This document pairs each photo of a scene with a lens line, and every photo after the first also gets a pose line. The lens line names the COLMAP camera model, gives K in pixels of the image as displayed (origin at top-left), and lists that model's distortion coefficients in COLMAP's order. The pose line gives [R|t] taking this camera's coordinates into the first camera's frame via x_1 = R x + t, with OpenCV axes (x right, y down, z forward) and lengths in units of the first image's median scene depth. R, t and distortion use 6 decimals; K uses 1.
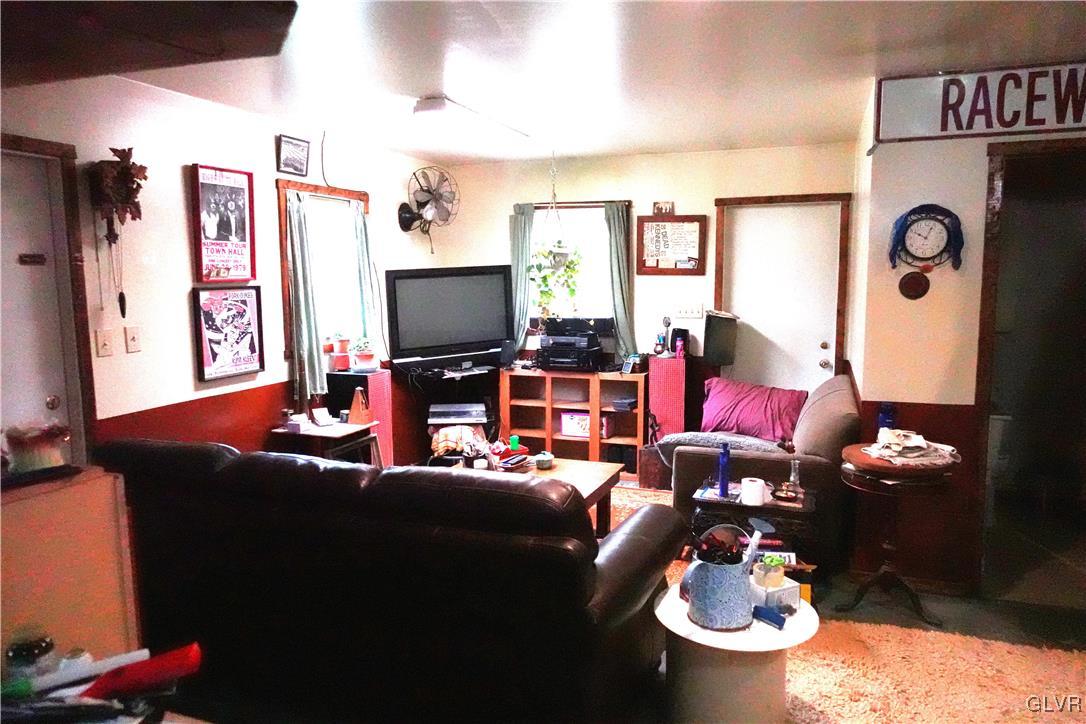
lens RADIAL K [[747.2, 0, 545.4], [0, 747.2, 361.6], [0, 0, 1]] dist [-0.000380, 0.000995]
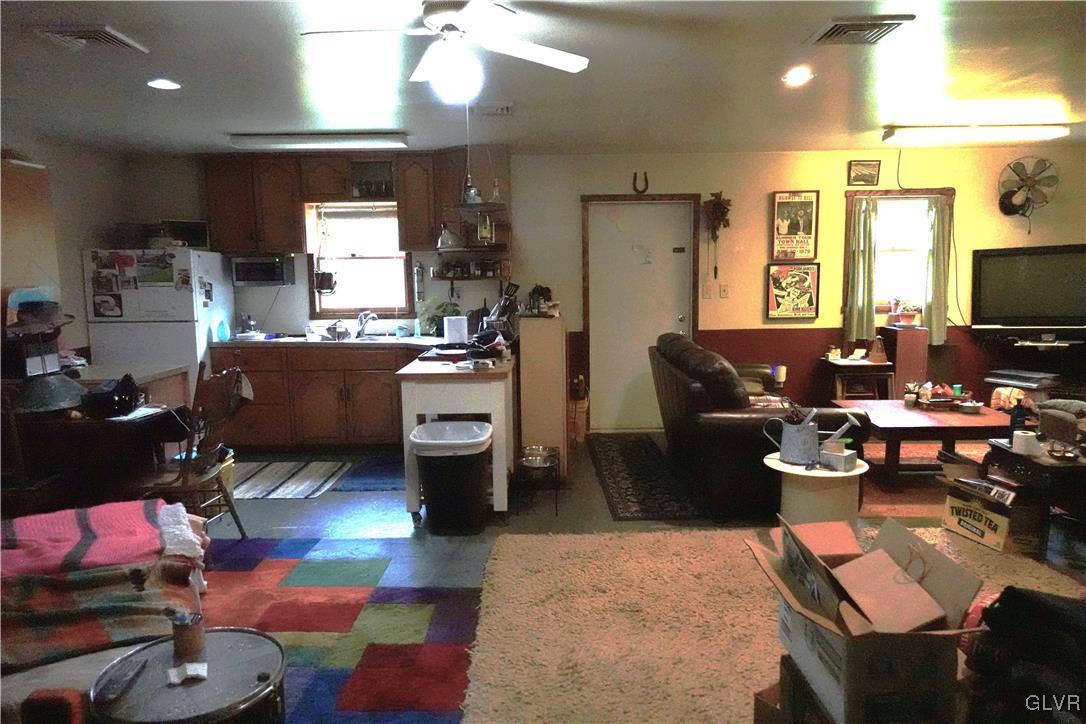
lens RADIAL K [[747.2, 0, 543.4], [0, 747.2, 360.1], [0, 0, 1]] dist [-0.000380, 0.000995]
pose [[0.356162, 0.122760, -0.926325, 0.908029], [-0.096852, 0.990843, 0.094072, 0.008912], [0.929391, 0.056212, 0.364790, -0.091593]]
